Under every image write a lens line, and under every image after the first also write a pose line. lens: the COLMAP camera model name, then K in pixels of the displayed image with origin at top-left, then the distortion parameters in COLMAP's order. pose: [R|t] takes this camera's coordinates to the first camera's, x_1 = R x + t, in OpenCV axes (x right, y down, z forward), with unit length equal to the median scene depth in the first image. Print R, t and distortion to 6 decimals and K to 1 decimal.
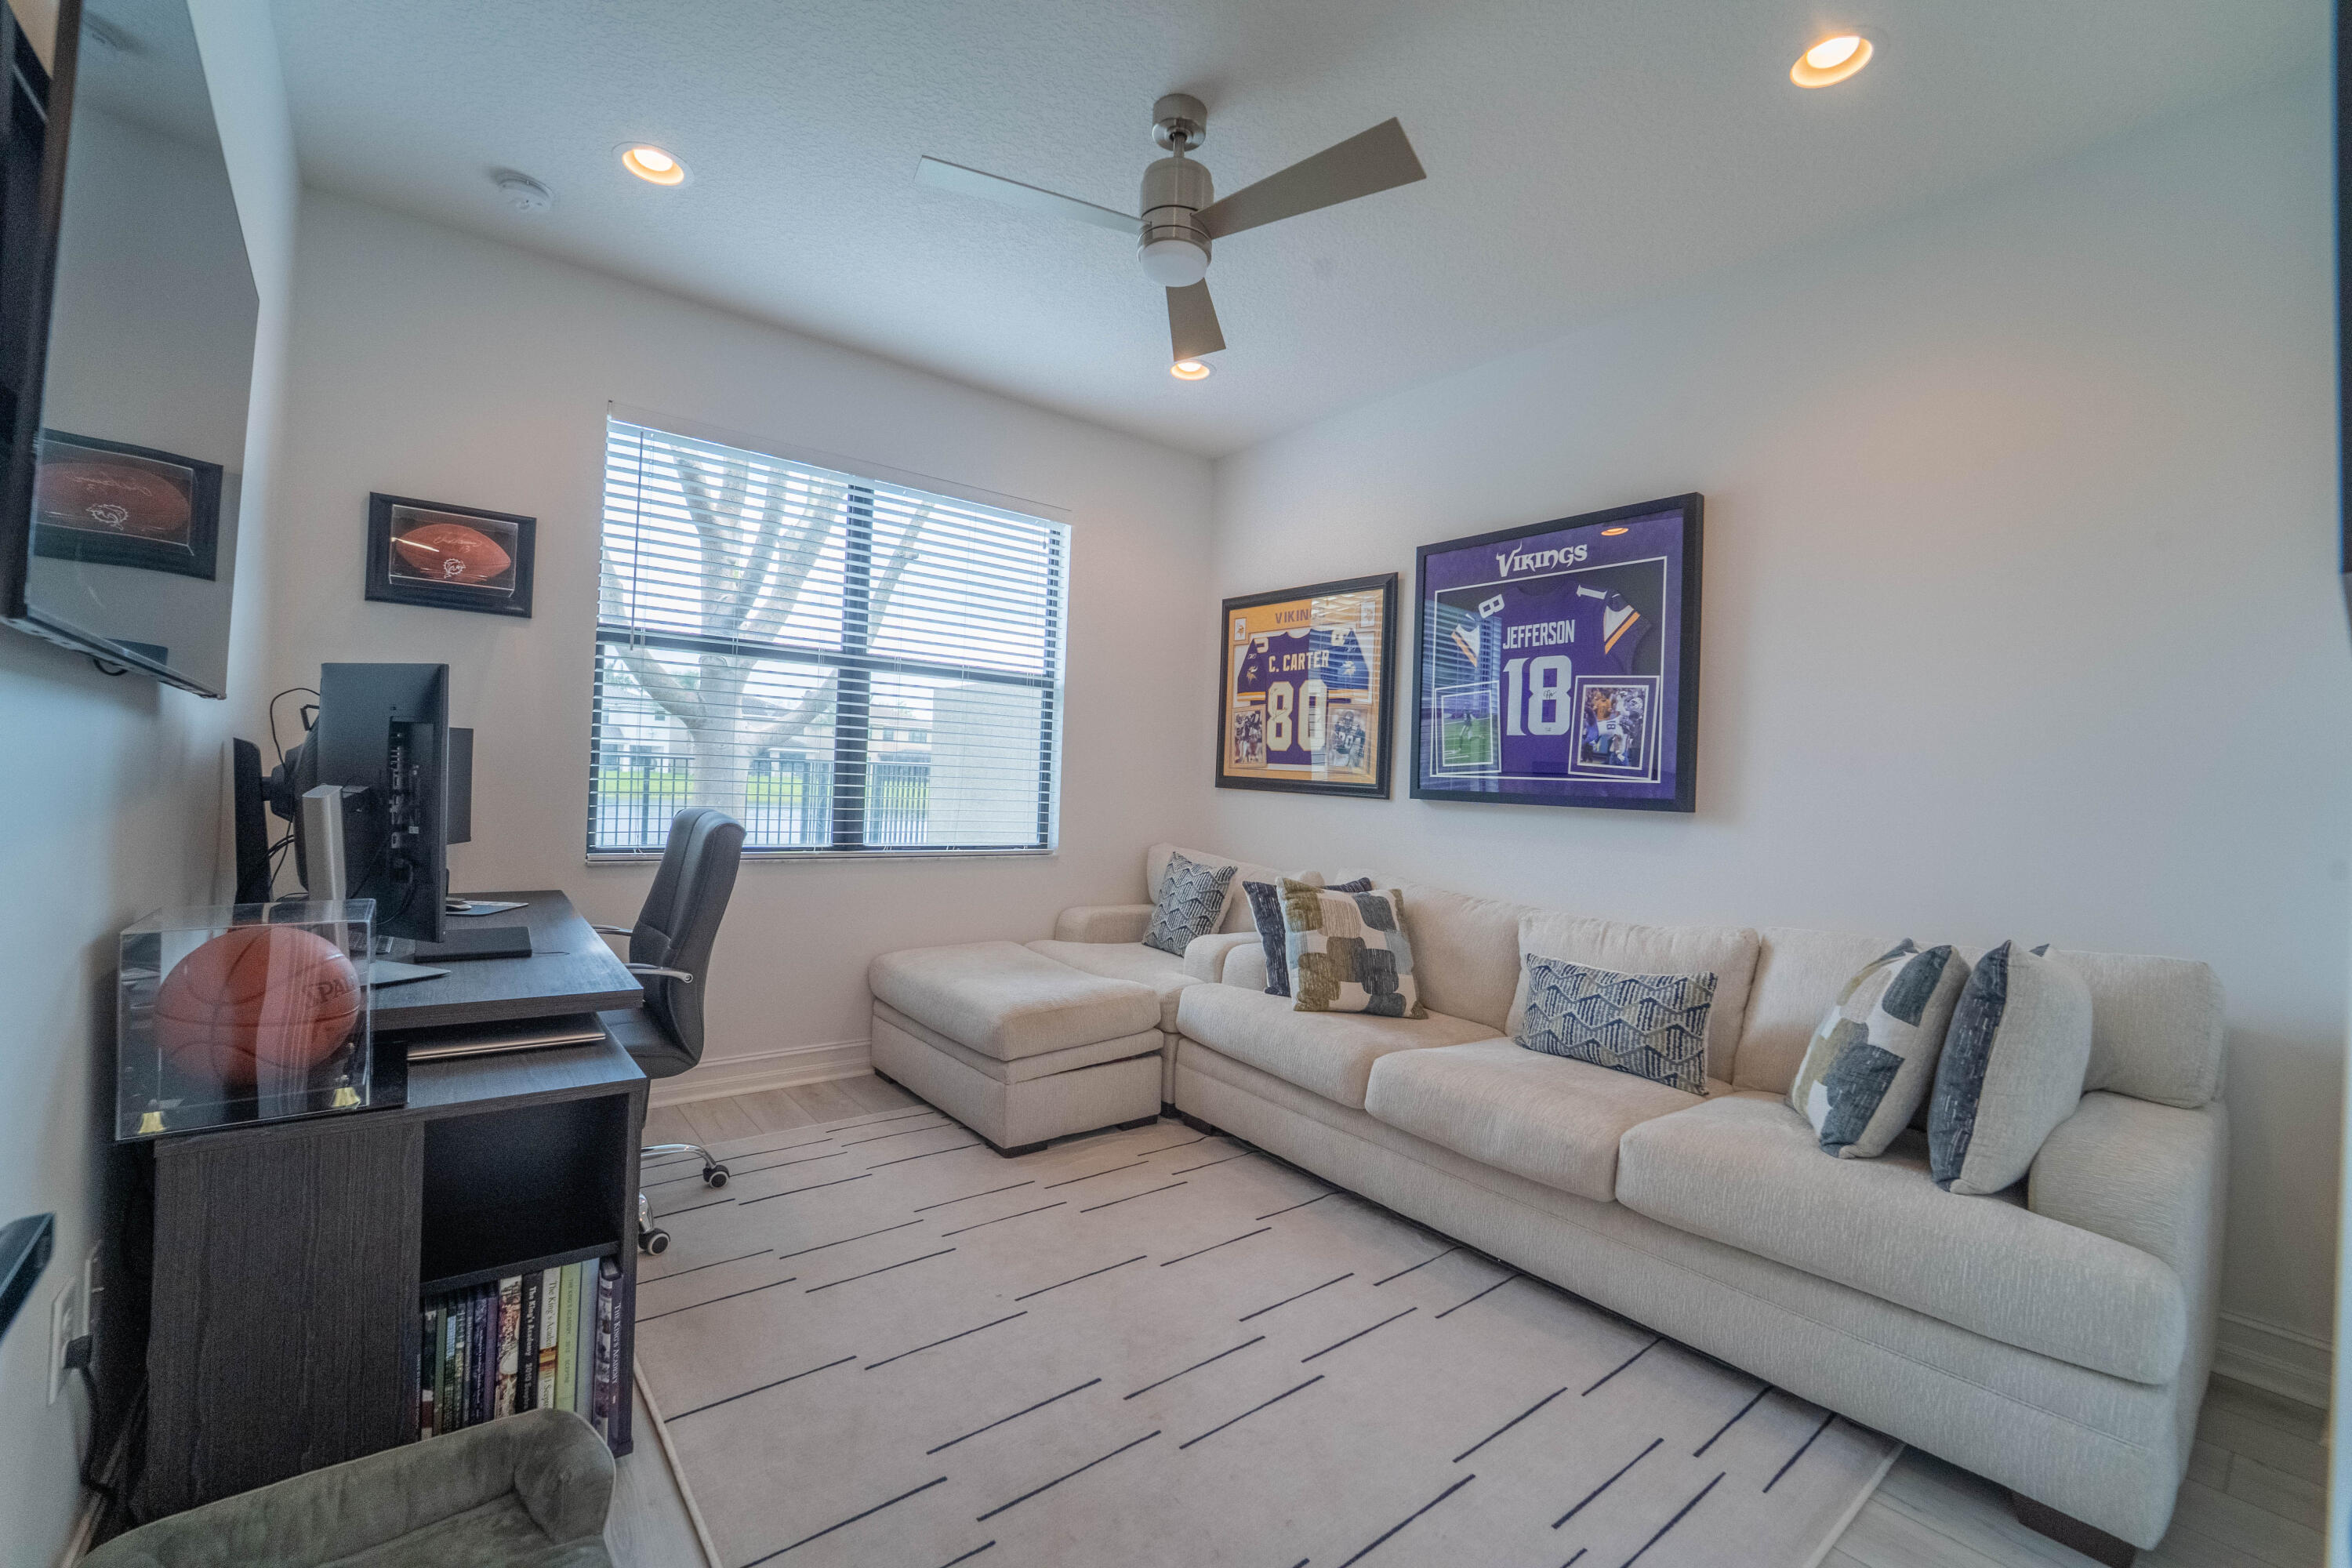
lens RADIAL K [[980.9, 0, 1172.3], [0, 980.9, 775.3], [0, 0, 1]] dist [-0.030229, -0.000064]
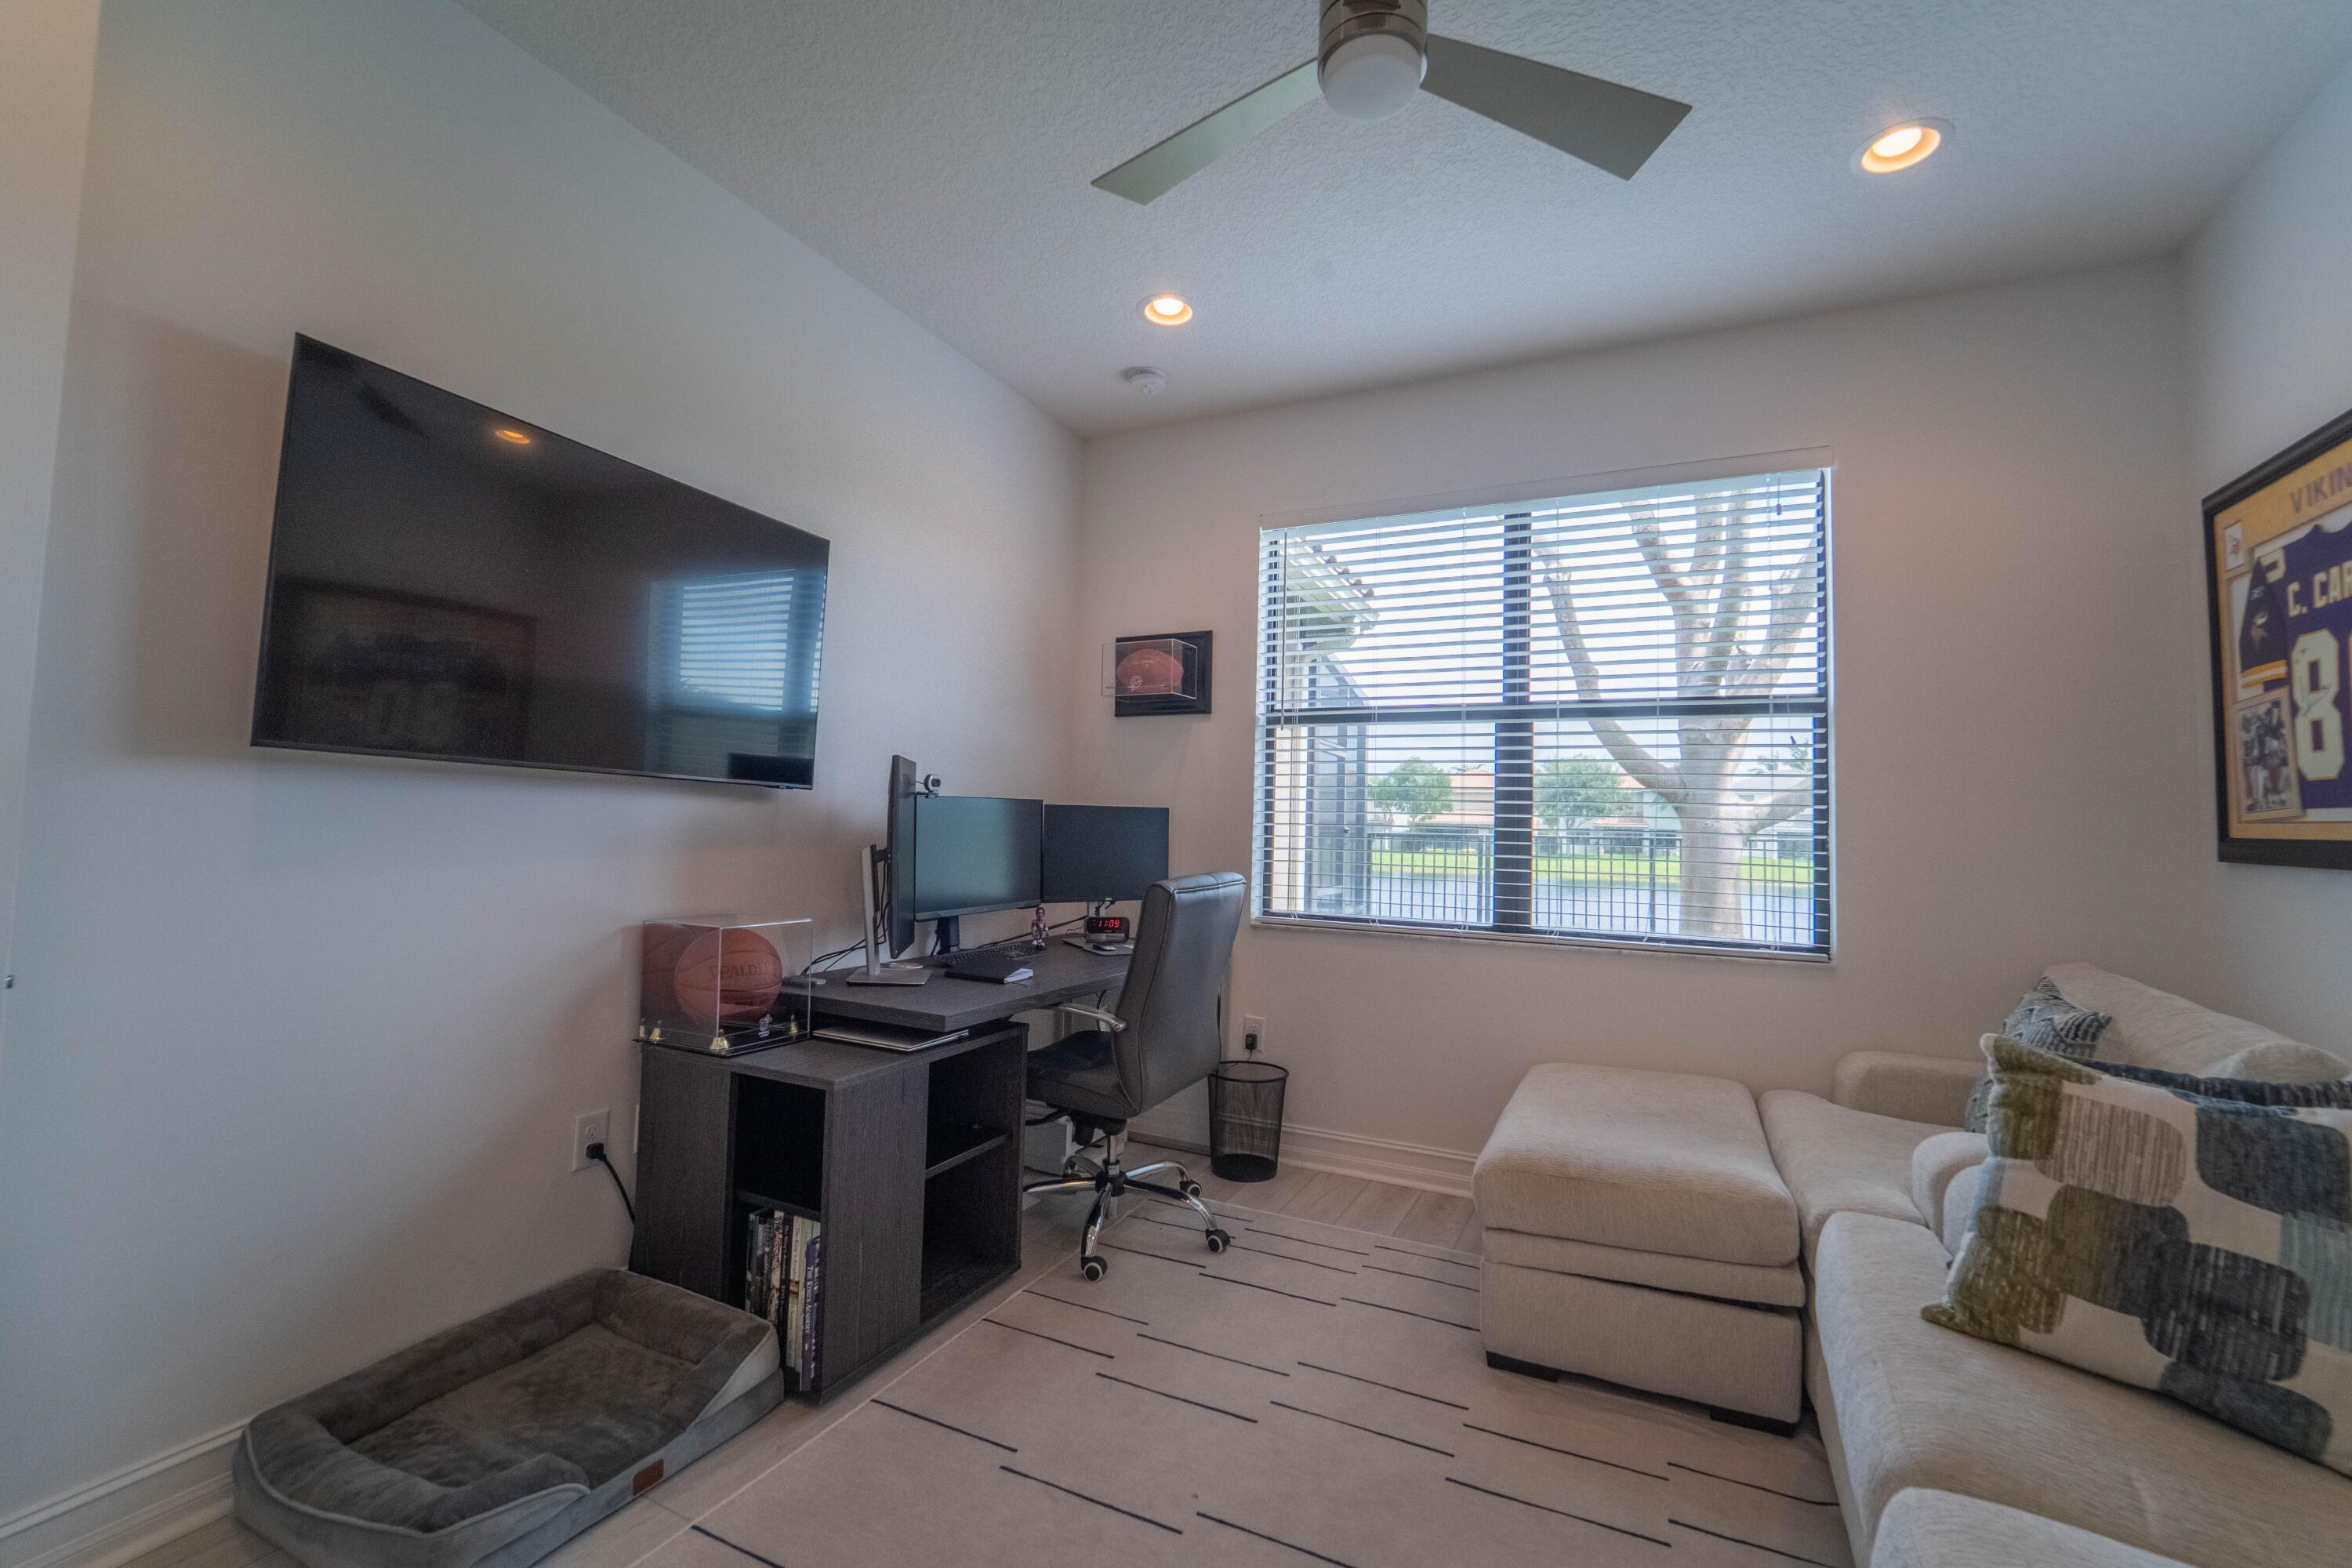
lens RADIAL K [[979.8, 0, 1170.0], [0, 979.8, 780.1], [0, 0, 1]] dist [-0.020032, -0.000466]
pose [[0.423491, -0.073719, -0.902896, 0.320766], [-0.002814, 0.996572, -0.082688, 0.015402], [0.905896, 0.037559, 0.421832, 0.359863]]
